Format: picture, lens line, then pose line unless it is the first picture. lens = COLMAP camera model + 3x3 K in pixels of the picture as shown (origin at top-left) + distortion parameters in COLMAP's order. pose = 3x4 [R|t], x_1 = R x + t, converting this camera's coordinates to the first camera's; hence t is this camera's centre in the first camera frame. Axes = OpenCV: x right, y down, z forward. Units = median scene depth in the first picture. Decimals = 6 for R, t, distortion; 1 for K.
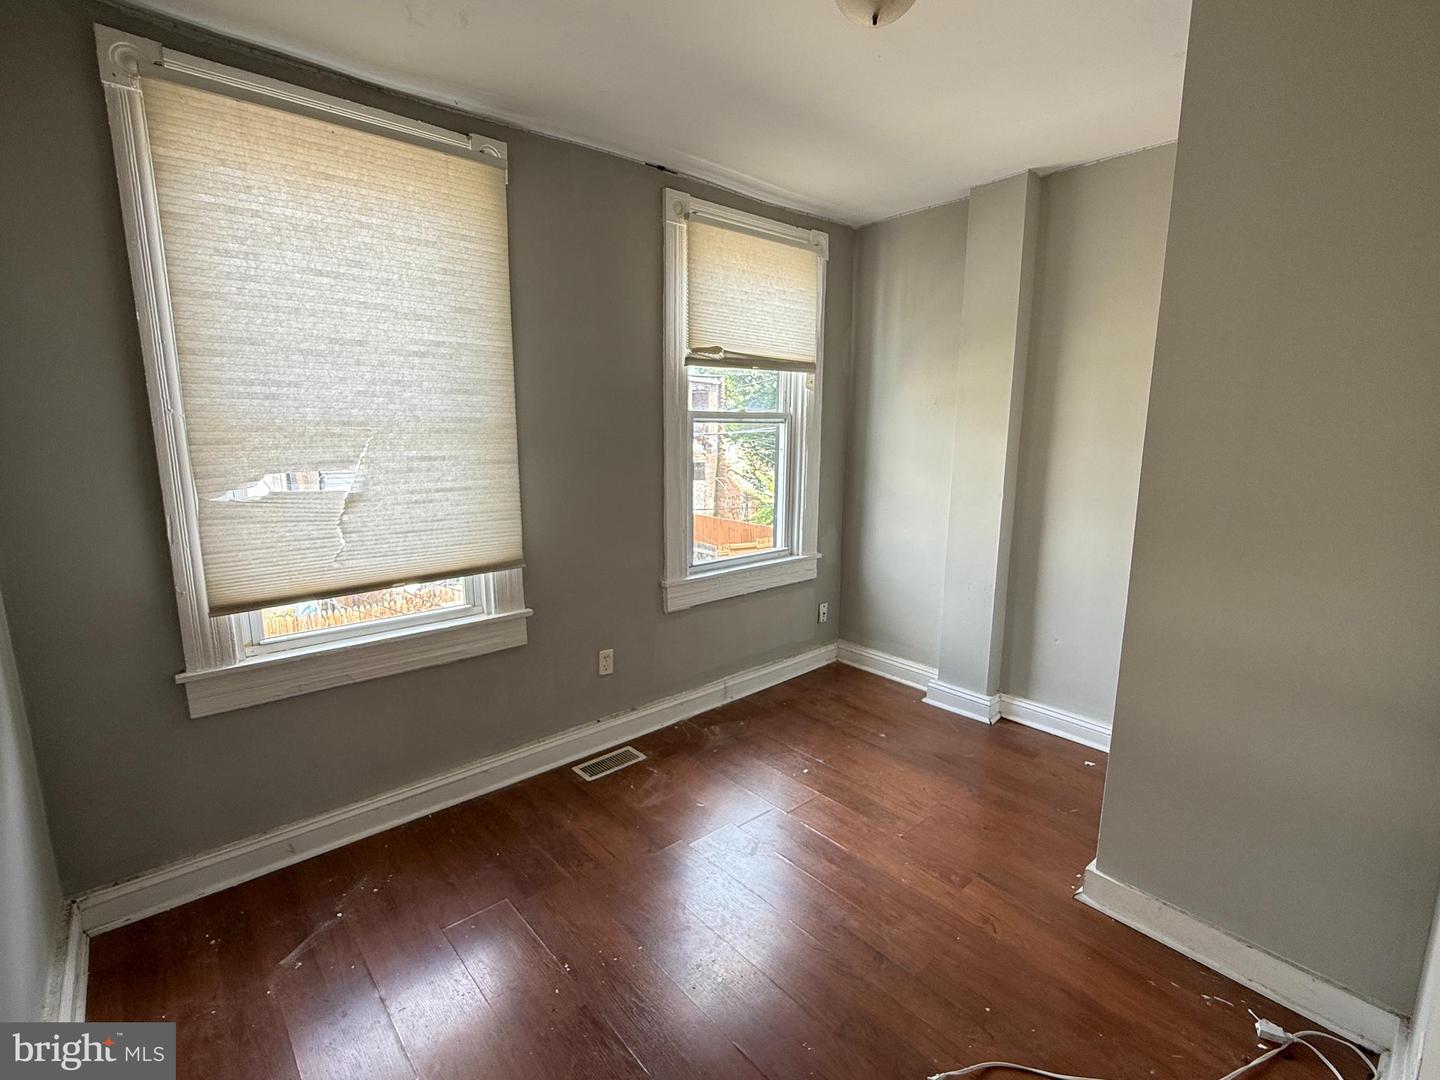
lens RADIAL K [[662.0, 0, 730.3], [0, 662.0, 541.1], [0, 0, 1]] dist [-0.000733, -0.000227]
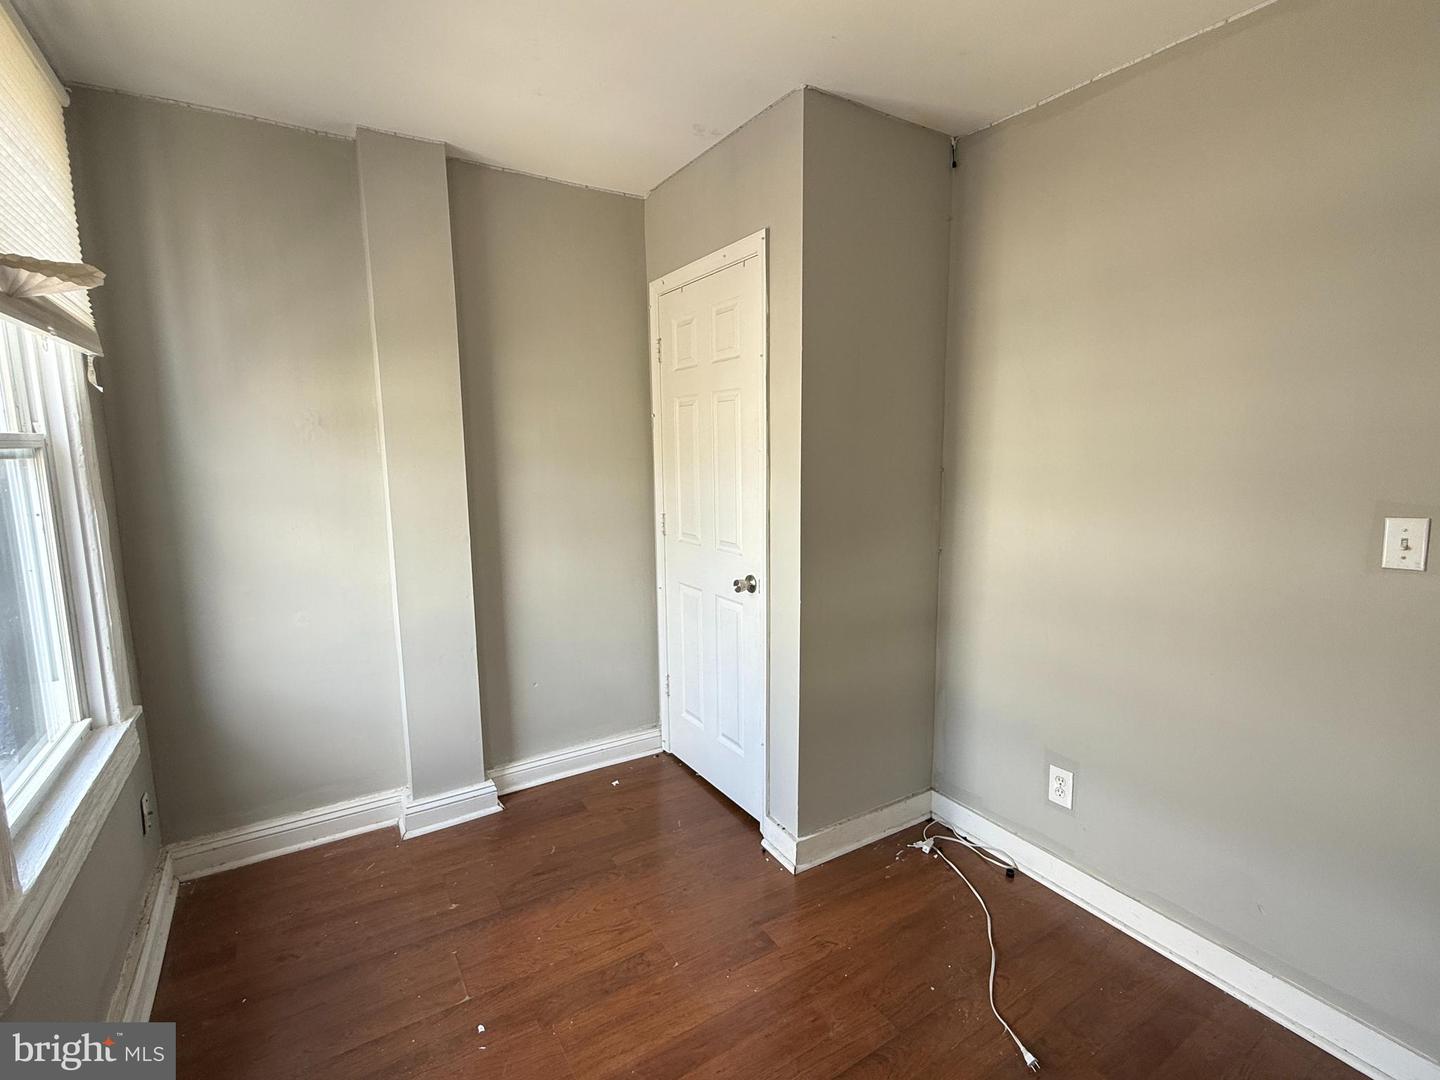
lens RADIAL K [[662.0, 0, 720.7], [0, 662.0, 538.4], [0, 0, 1]] dist [-0.000733, -0.000227]
pose [[0.173036, -0.143792, 0.974363, -0.315950], [0.177530, 0.977635, 0.112748, -0.099976], [-0.968784, 0.153469, 0.194694, 0.515299]]
